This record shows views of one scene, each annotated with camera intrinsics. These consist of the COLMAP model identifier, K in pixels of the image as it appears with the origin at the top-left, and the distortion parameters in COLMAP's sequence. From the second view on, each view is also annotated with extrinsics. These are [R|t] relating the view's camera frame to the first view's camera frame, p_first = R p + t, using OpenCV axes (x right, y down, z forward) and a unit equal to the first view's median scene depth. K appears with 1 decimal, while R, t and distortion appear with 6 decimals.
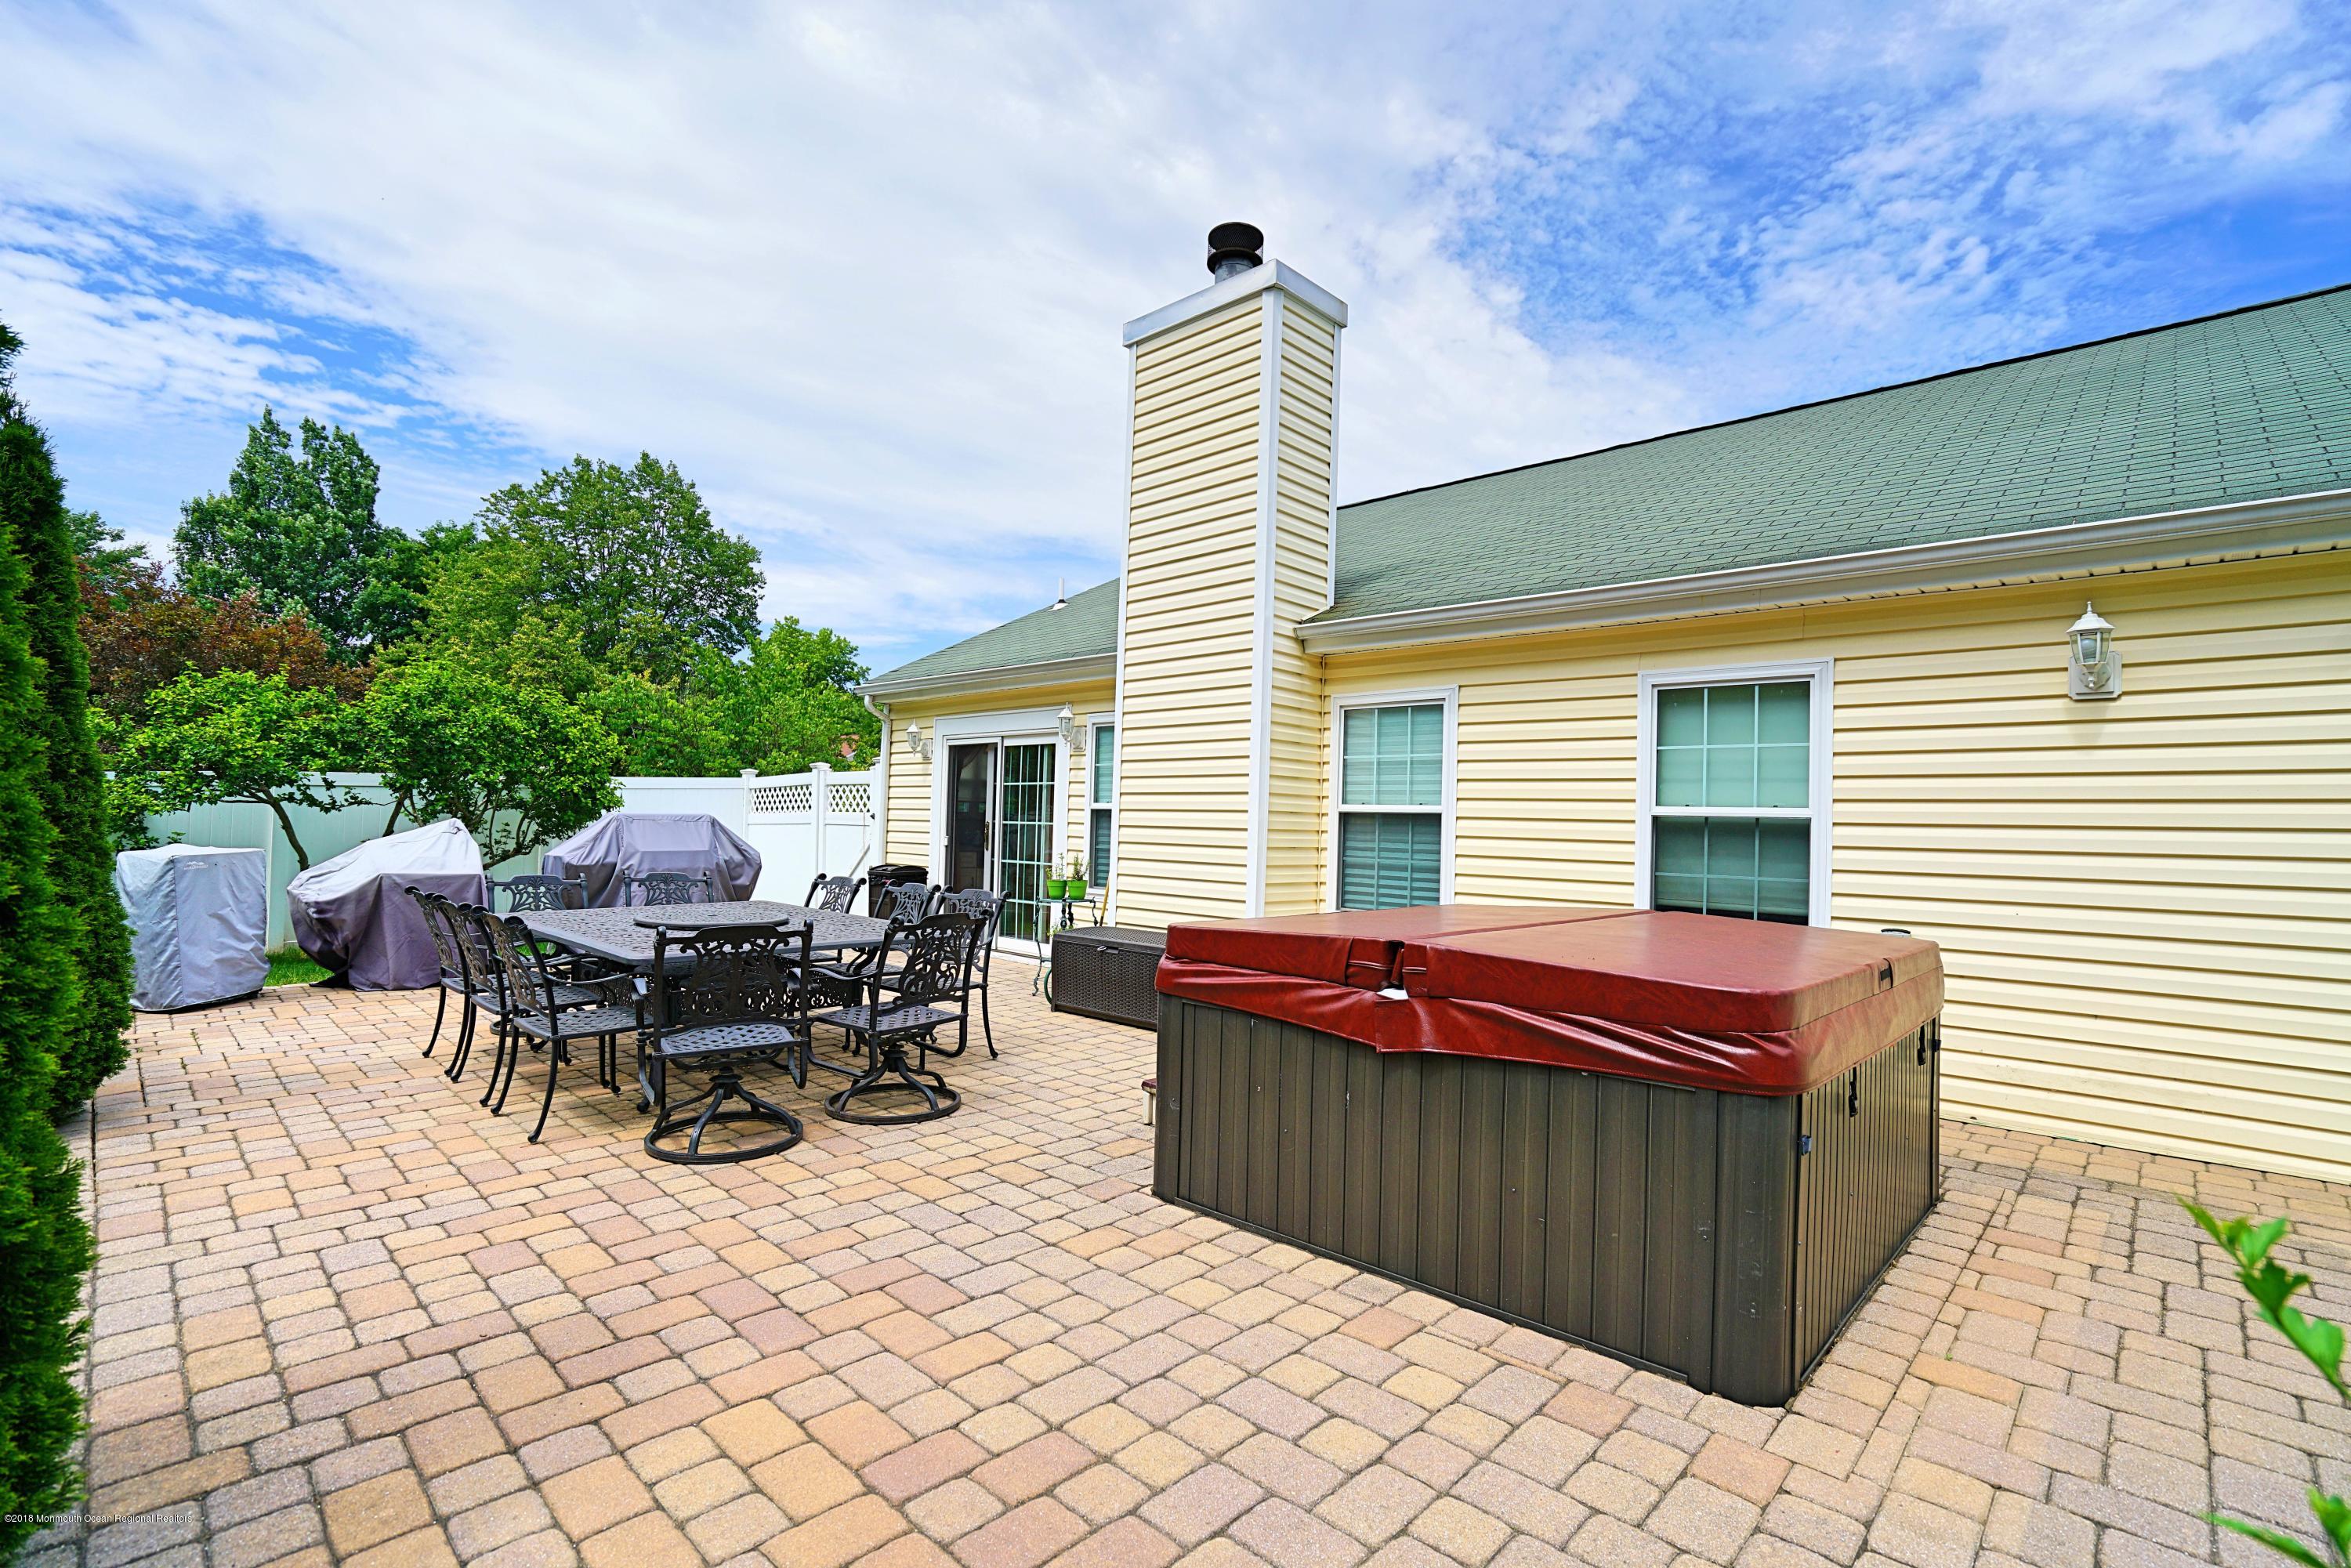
lens RADIAL K [[1070.4, 0, 1169.5], [0, 1070.4, 793.5], [0, 0, 1]] dist [-0.072964, 0.031181]
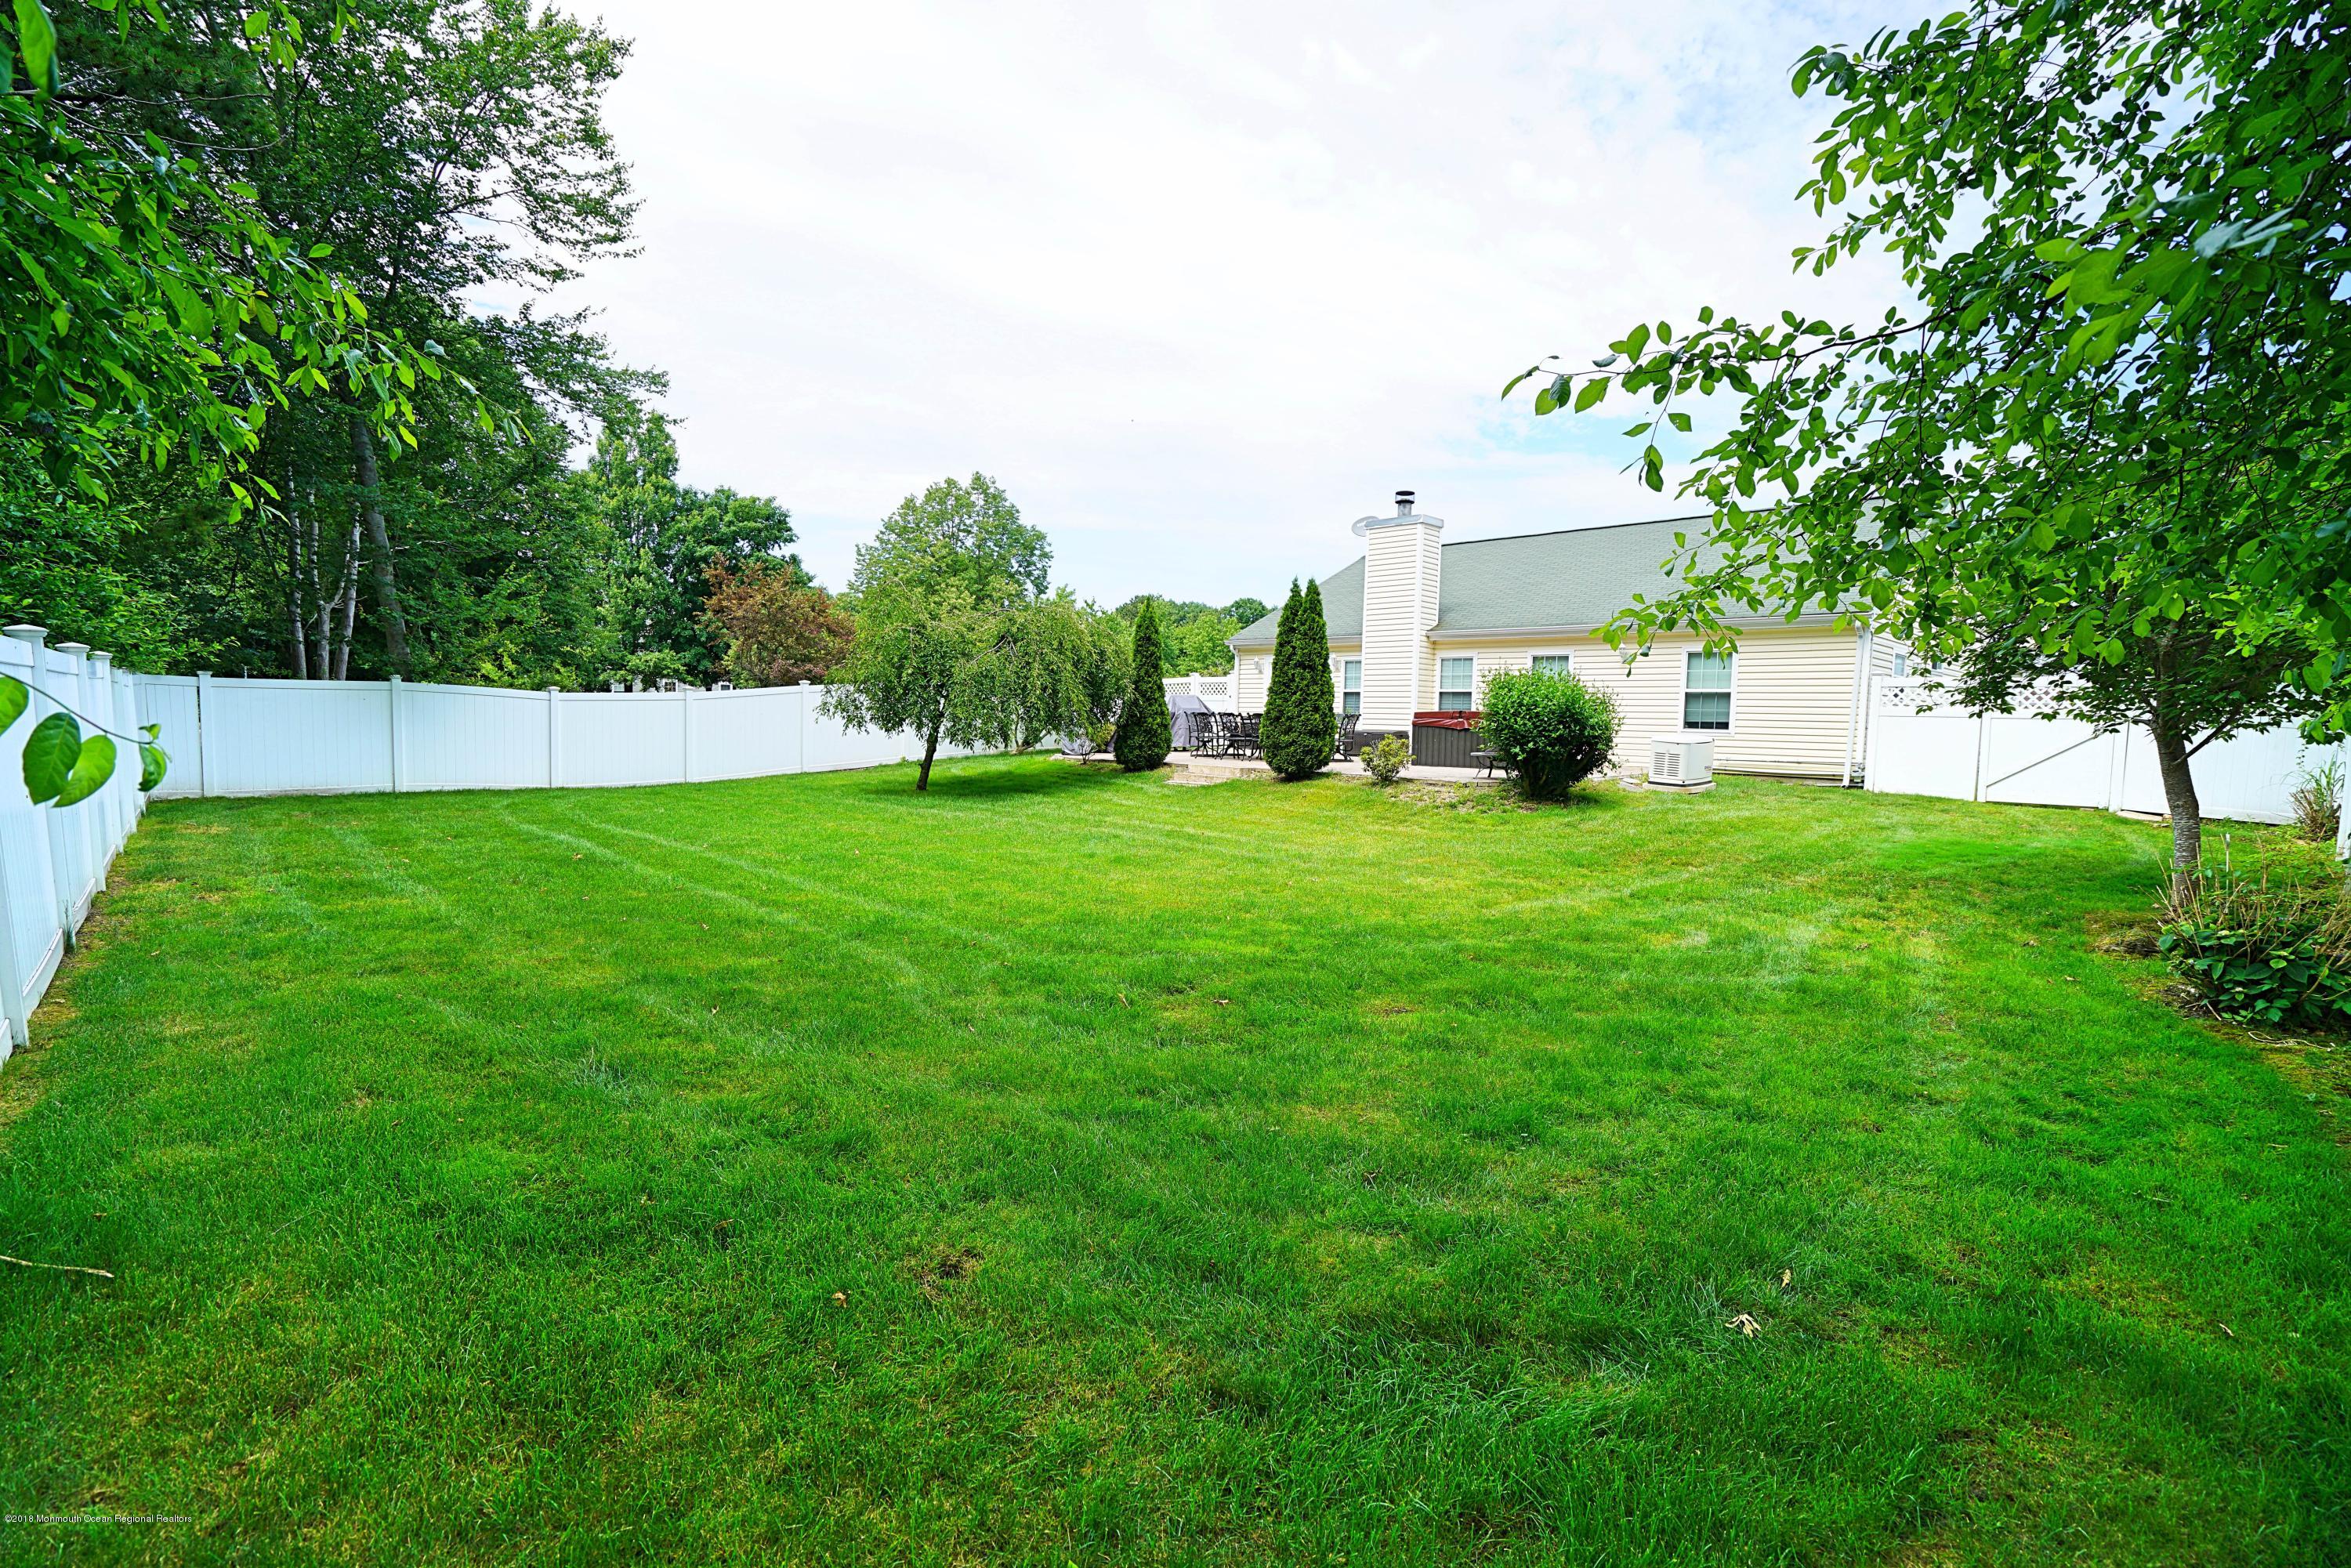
lens RADIAL K [[1070.4, 0, 1169.5], [0, 1070.4, 793.5], [0, 0, 1]] dist [-0.072964, 0.031181]
pose [[0.999238, -0.006567, -0.038474, -0.479608], [0.010357, 0.995020, 0.099140, -0.002323], [0.037631, -0.099463, 0.994329, -2.021283]]
